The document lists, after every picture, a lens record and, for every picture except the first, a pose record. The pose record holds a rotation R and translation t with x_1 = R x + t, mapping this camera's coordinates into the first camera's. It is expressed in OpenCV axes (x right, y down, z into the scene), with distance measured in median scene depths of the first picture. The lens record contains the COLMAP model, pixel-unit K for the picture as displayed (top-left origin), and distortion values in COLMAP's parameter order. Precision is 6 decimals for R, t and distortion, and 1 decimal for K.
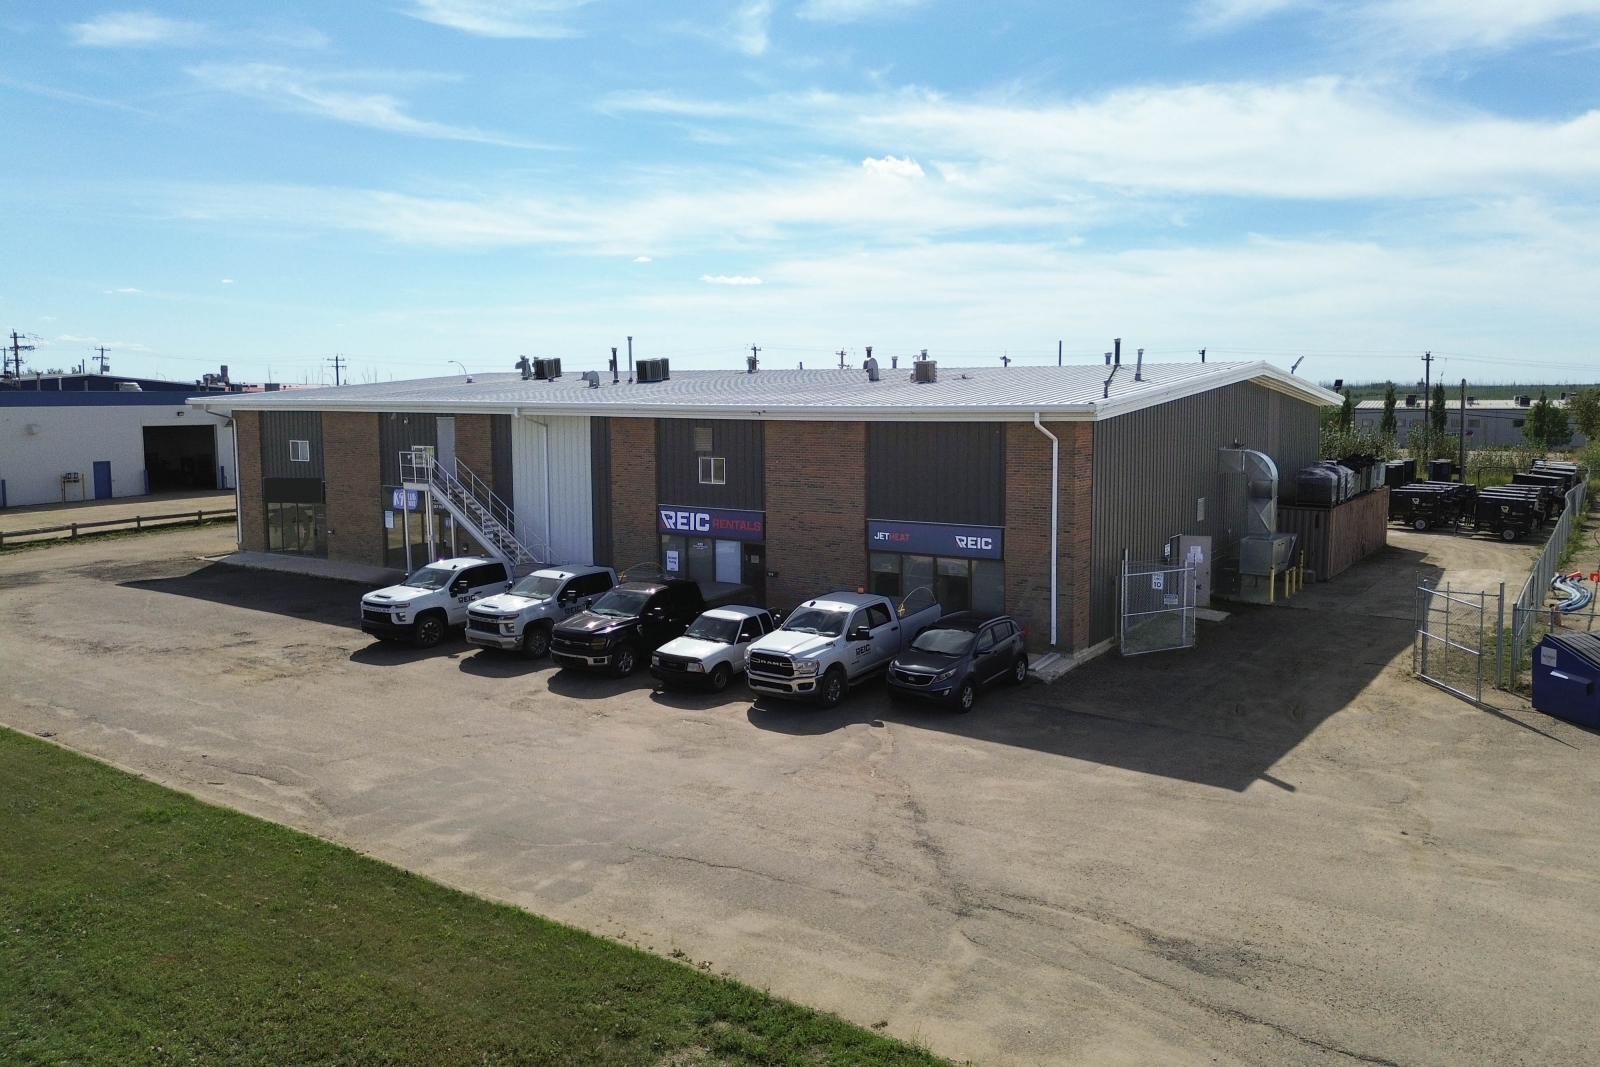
lens RADIAL K [[1172.8, 0, 807.4], [0, 1172.8, 537.1], [0, 0, 1]] dist [0.052880, -0.036781]
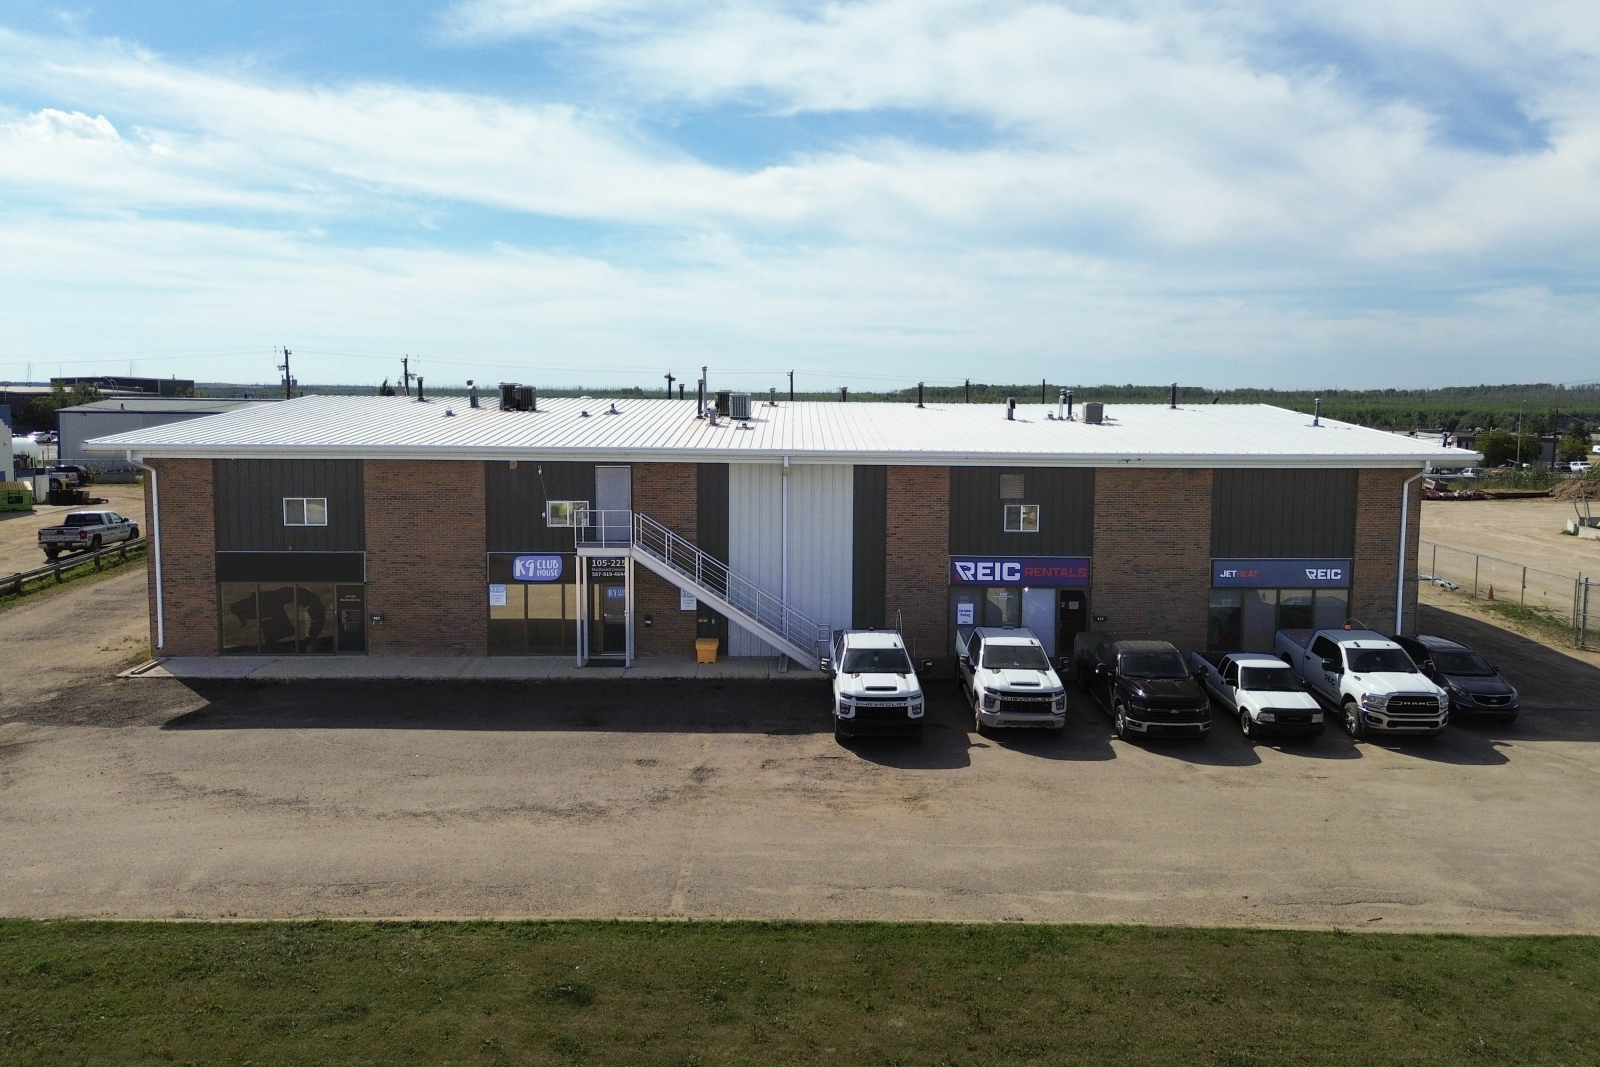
lens RADIAL K [[1172.8, 0, 801.6], [0, 1172.8, 517.5], [0, 0, 1]] dist [0.052880, -0.036781]
pose [[0.824003, -0.049023, 0.564461, -0.695579], [0.058778, 0.998271, 0.000895, -0.061133], [-0.563529, 0.032440, 0.825459, 0.259891]]
